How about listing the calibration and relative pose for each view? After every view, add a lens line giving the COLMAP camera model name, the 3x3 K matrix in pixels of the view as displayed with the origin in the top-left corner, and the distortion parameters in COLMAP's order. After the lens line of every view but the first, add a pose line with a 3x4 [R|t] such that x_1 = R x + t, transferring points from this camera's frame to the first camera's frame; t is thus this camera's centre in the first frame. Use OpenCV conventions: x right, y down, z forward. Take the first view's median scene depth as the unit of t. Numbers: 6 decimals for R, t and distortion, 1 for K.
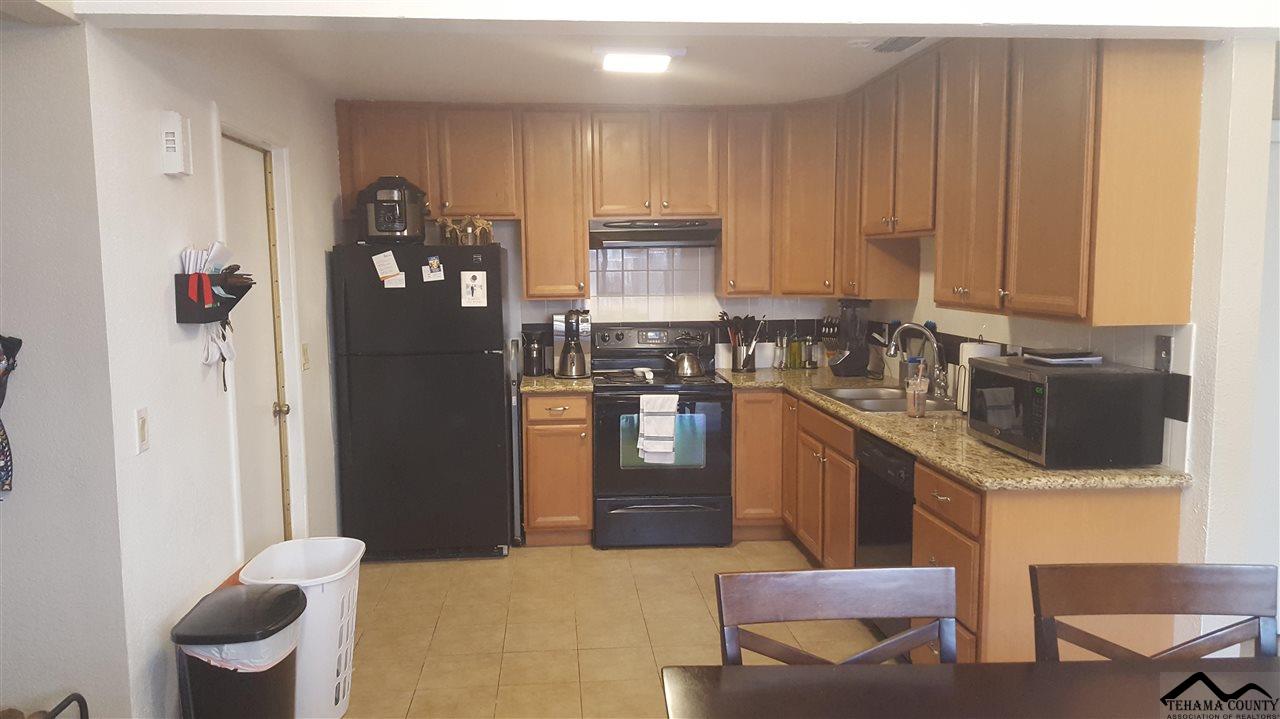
lens RADIAL K [[930.8, 0, 631.0], [0, 930.8, 375.6], [0, 0, 1]] dist [0.206453, -0.314607]
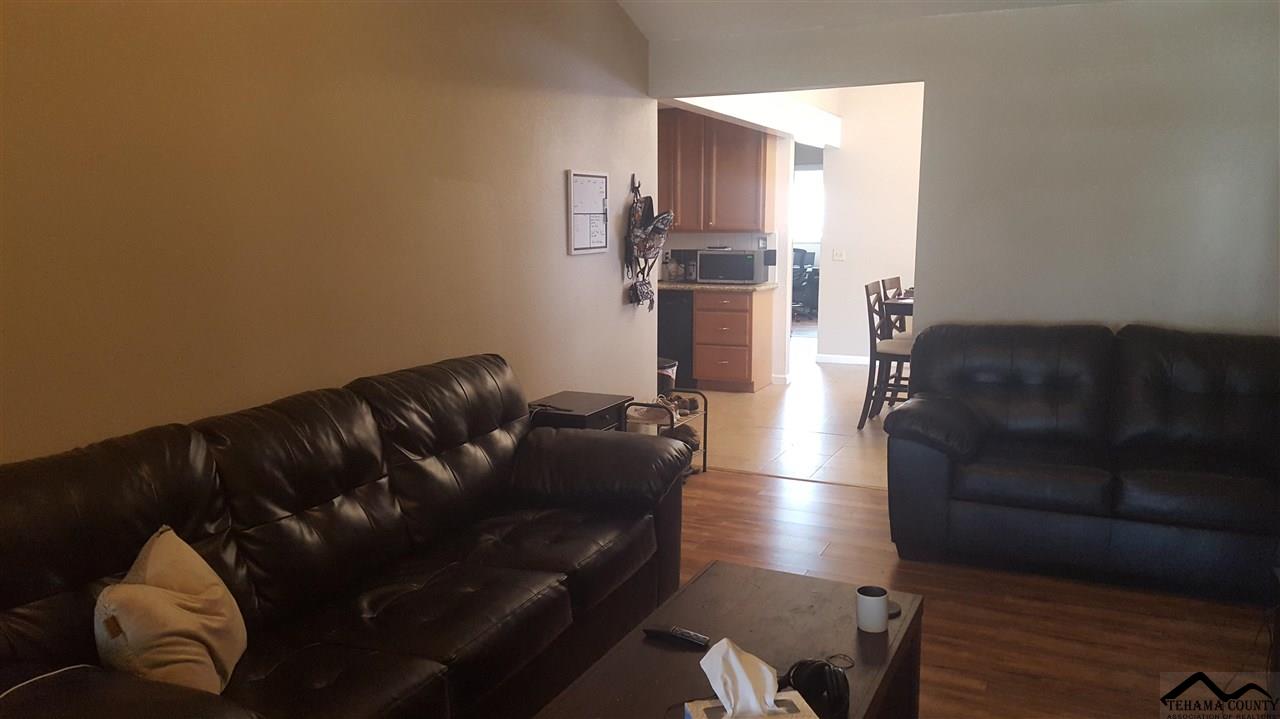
lens RADIAL K [[973.8, 0, 640.0], [0, 973.8, 359.5], [0, 0, 1]] dist [-0.001903, -0.374590]
pose [[0.501492, -0.132094, 0.855019, -1.256265], [0.113236, 0.989796, 0.086500, 0.015632], [-0.857720, 0.053440, 0.511332, -0.091896]]
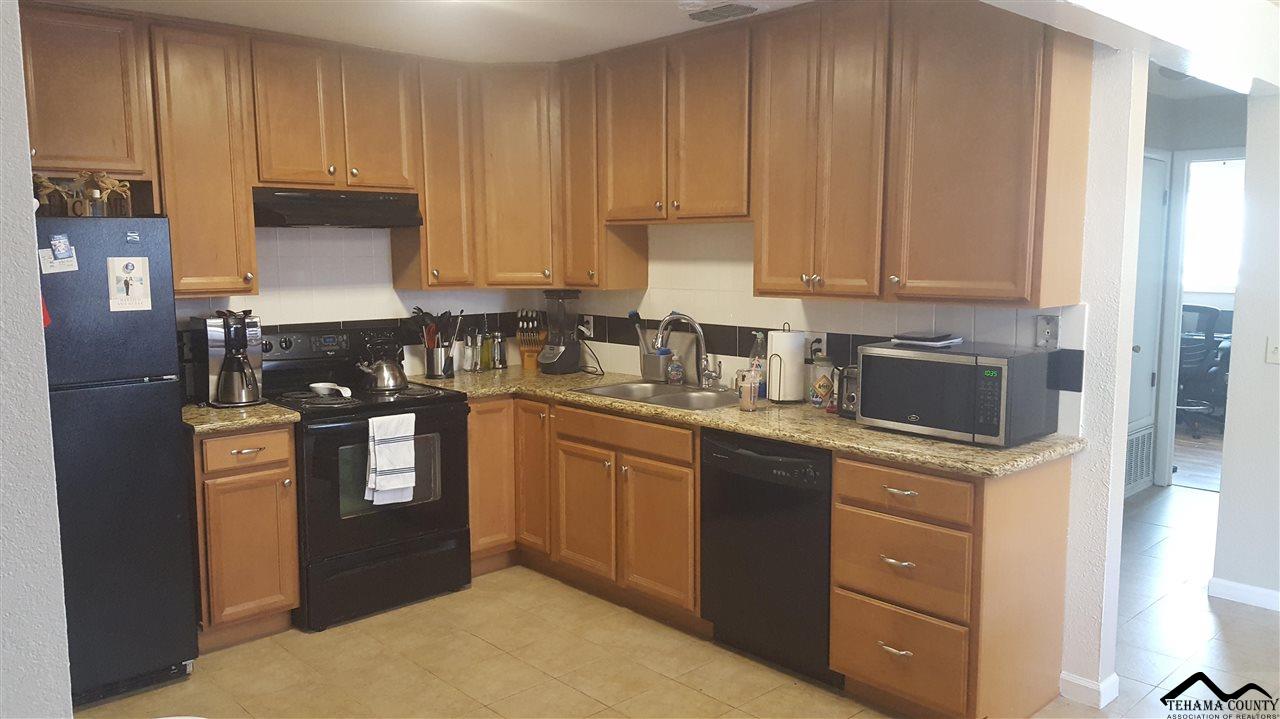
lens RADIAL K [[924.3, 0, 640.0], [0, 924.3, 359.5], [0, 0, 1]] dist [0.097441, -0.116218]
pose [[0.789237, -0.066359, 0.610493, -0.272695], [0.070421, 0.997366, 0.017372, -0.024723], [-0.610037, 0.029281, 0.791831, 0.250129]]
